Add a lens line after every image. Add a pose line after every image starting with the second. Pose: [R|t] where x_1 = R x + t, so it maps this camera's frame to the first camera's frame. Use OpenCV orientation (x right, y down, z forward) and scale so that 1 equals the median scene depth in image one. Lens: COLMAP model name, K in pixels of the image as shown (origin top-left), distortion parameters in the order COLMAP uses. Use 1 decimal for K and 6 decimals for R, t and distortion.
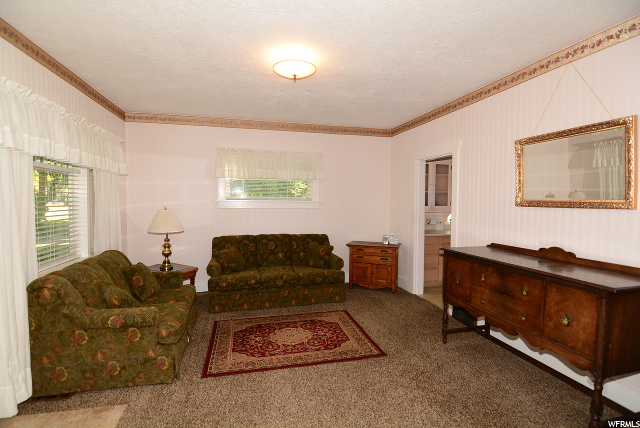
lens RADIAL K [[315.0, 0, 317.1], [0, 315.0, 211.5], [0, 0, 1]] dist [-0.014768, -0.006601]
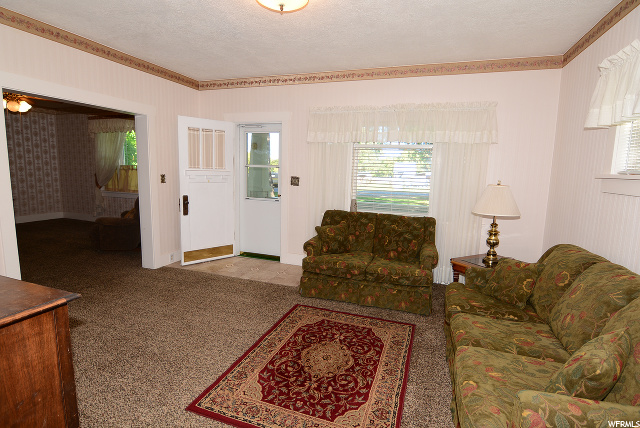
lens RADIAL K [[315.0, 0, 315.8], [0, 315.0, 212.3], [0, 0, 1]] dist [-0.014768, -0.006601]
pose [[-0.551114, 0.097774, -0.828682, 0.511626], [-0.055644, 0.986594, 0.153412, -0.044749], [0.832572, 0.130659, -0.538286, 1.368510]]
